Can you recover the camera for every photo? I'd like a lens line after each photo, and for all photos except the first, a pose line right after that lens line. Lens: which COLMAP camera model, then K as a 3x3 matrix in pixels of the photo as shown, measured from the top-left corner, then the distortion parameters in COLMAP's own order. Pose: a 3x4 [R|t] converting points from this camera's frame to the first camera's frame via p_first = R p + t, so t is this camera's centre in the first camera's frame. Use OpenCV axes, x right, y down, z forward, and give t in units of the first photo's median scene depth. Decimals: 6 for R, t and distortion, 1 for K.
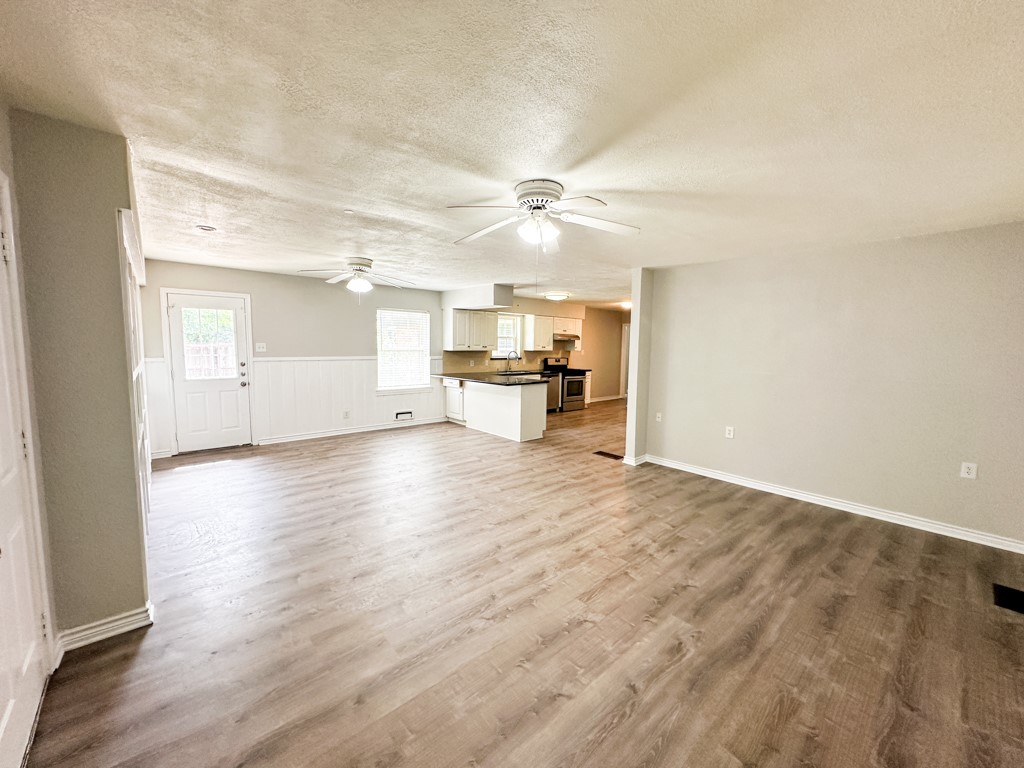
lens RADIAL K [[406.7, 0, 510.1], [0, 406.7, 382.7], [0, 0, 1]] dist [-0.003662, 0.000244]
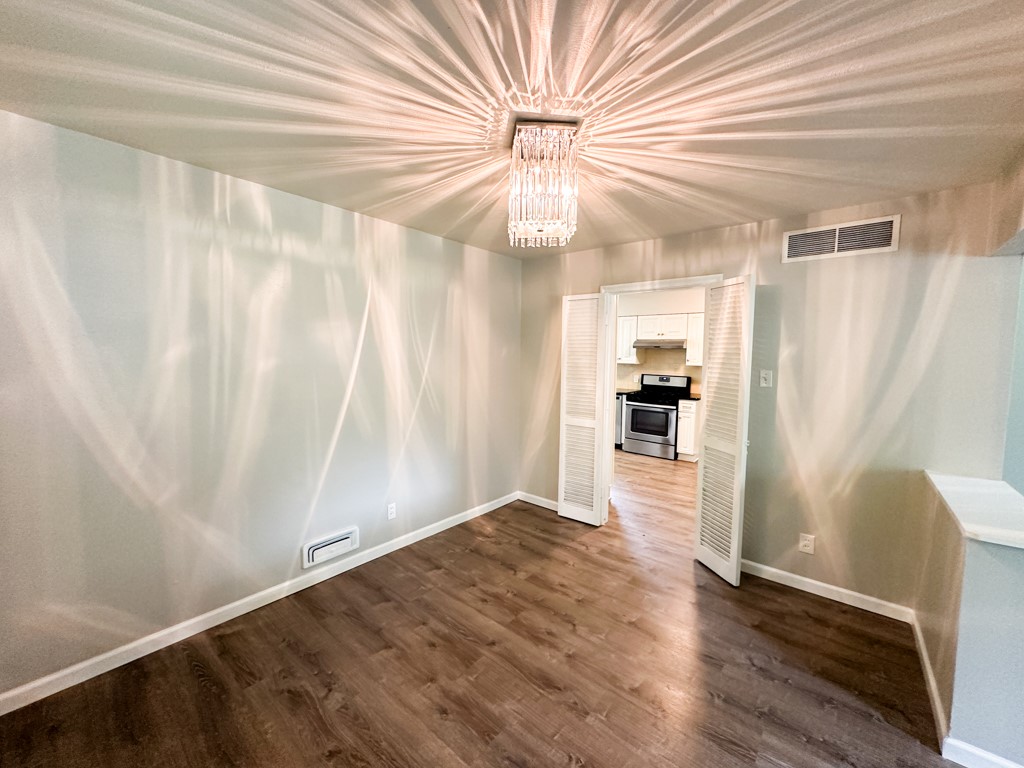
lens RADIAL K [[406.7, 0, 510.1], [0, 406.7, 382.7], [0, 0, 1]] dist [-0.003662, 0.000244]
pose [[0.149754, 0.063606, -0.986675, 2.093960], [-0.099629, 0.993820, 0.048945, -0.160056], [0.983691, 0.090972, 0.155165, 1.836633]]
